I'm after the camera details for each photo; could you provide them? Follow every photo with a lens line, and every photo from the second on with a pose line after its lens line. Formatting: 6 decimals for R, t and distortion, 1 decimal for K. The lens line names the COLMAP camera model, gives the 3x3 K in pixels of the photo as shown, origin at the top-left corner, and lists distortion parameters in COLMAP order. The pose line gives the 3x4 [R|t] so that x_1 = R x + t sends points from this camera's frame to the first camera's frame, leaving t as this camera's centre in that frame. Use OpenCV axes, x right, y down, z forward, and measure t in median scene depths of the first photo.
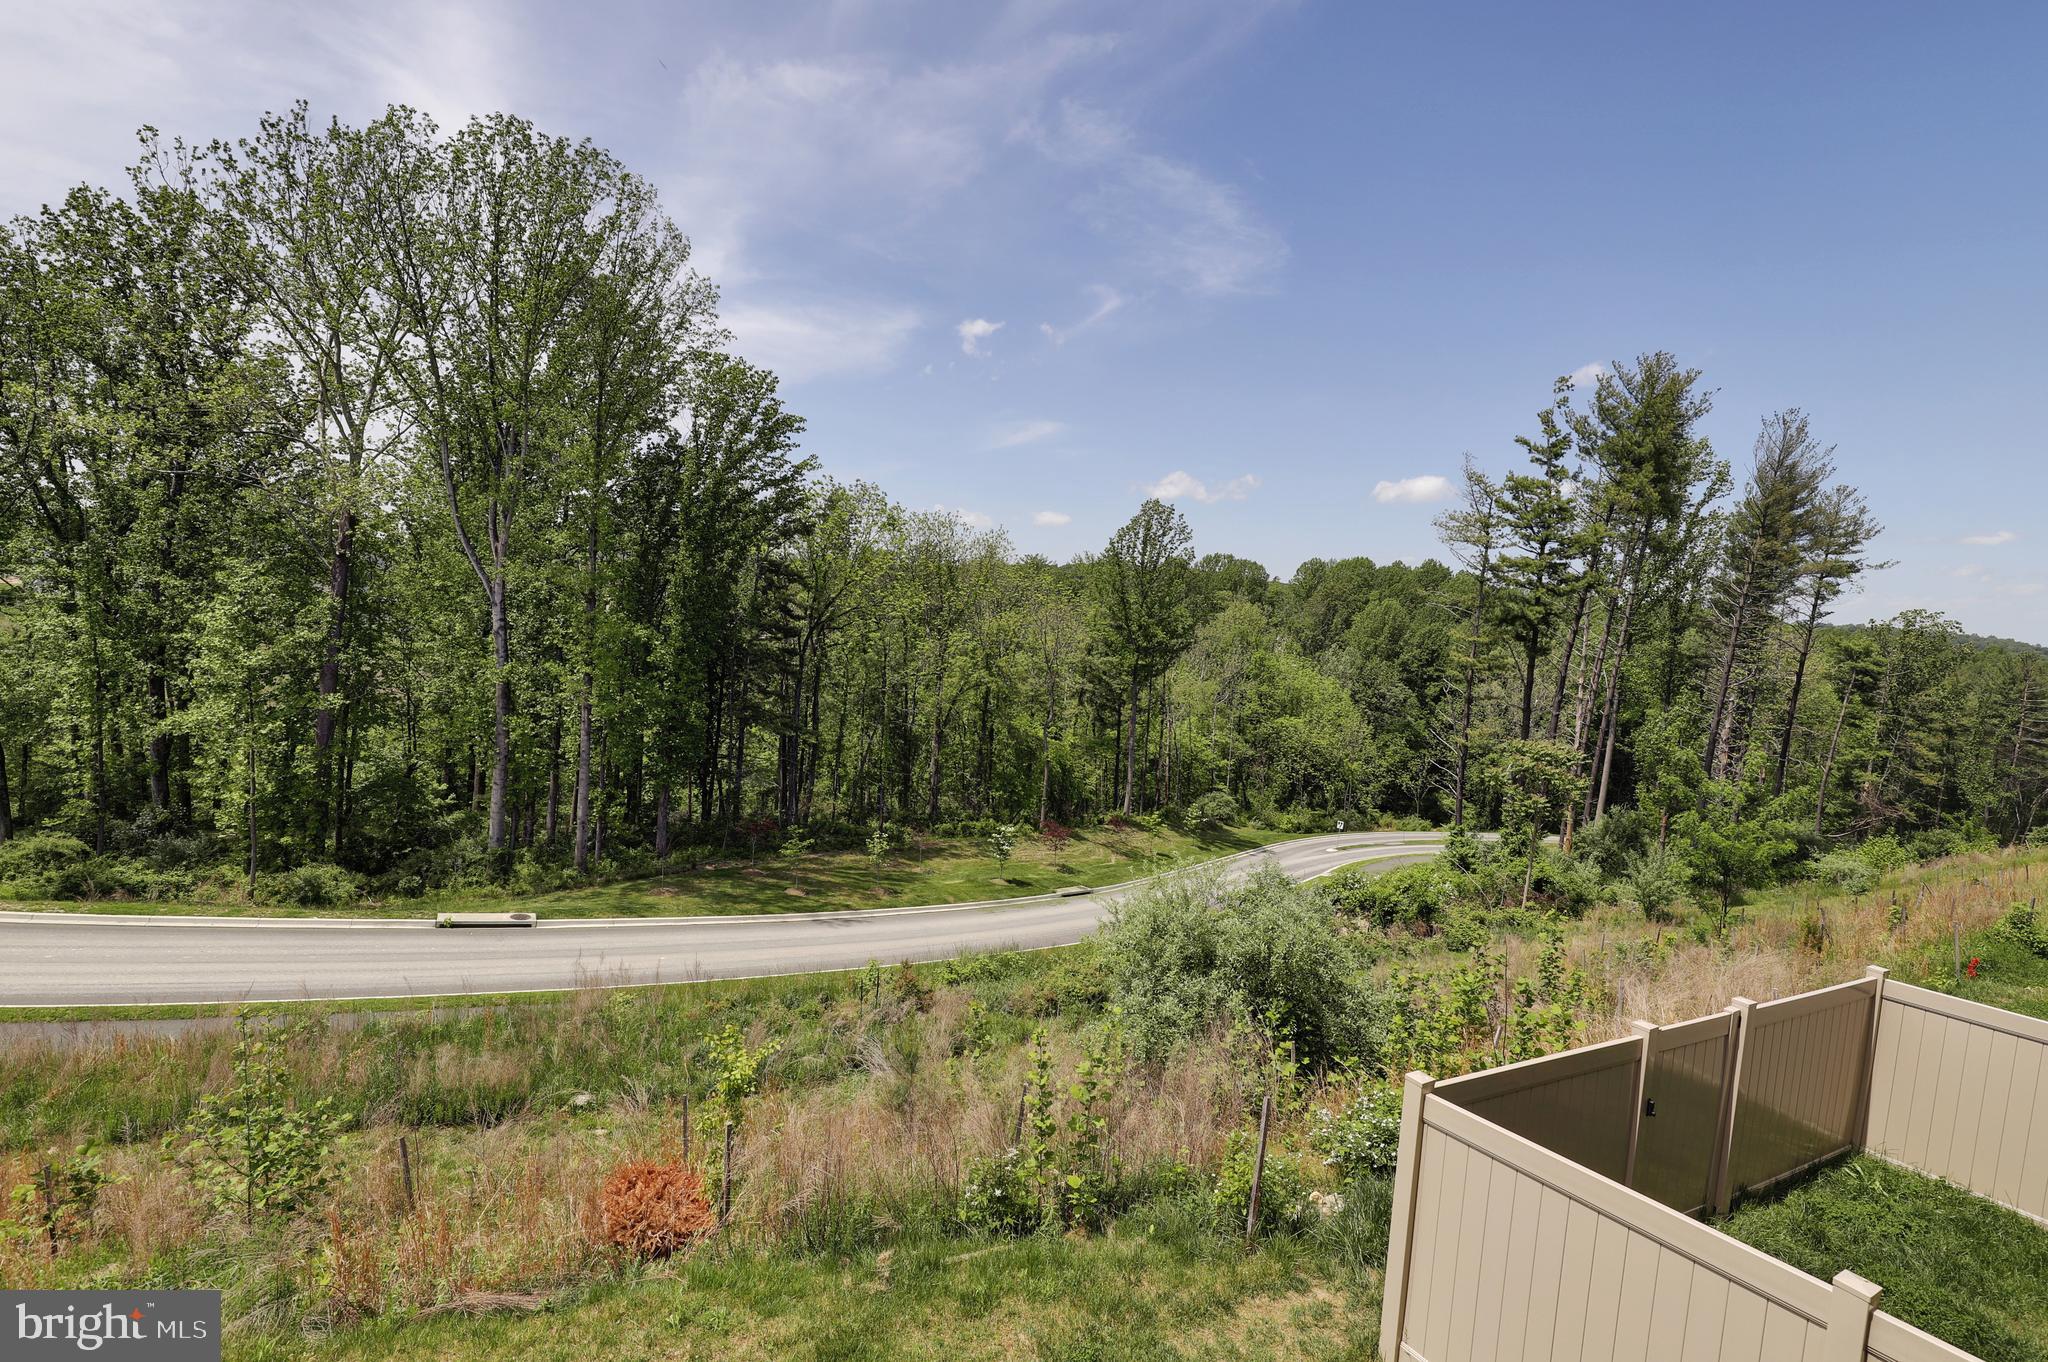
lens RADIAL K [[941.8, 0, 1029.9], [0, 941.8, 677.9], [0, 0, 1]] dist [-0.006150, -0.001991]
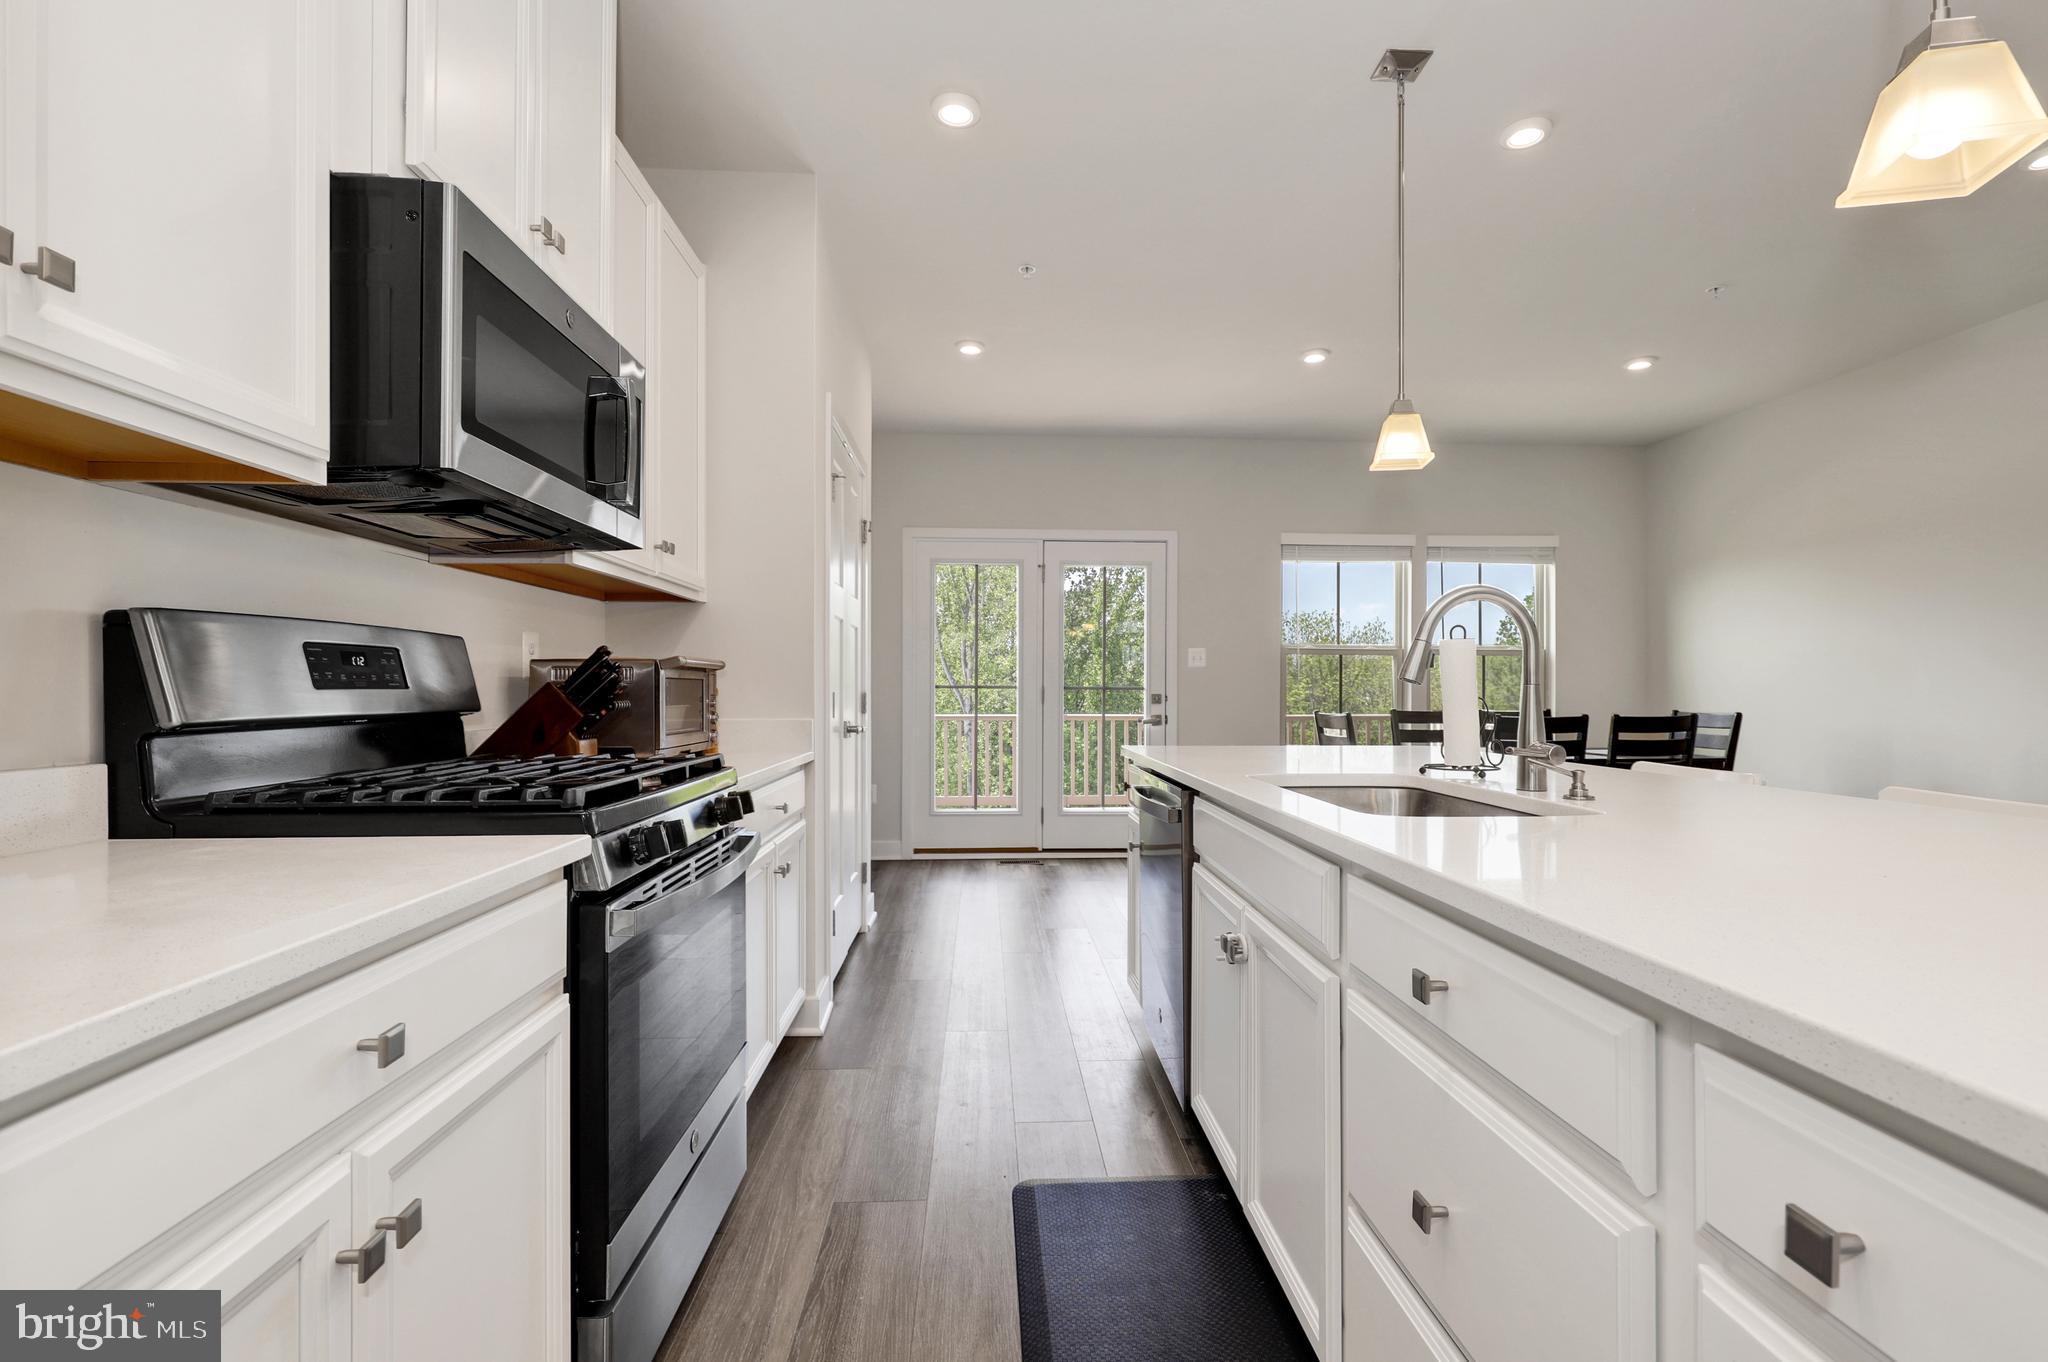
lens RADIAL K [[941.8, 0, 1020.7], [0, 941.8, 685.9], [0, 0, 1]] dist [-0.006150, -0.001991]
pose [[0.892641, -0.062845, -0.446365, 0.112095], [0.018298, 0.994469, -0.103422, 0.024122], [0.450396, 0.084151, 0.888854, -0.179196]]
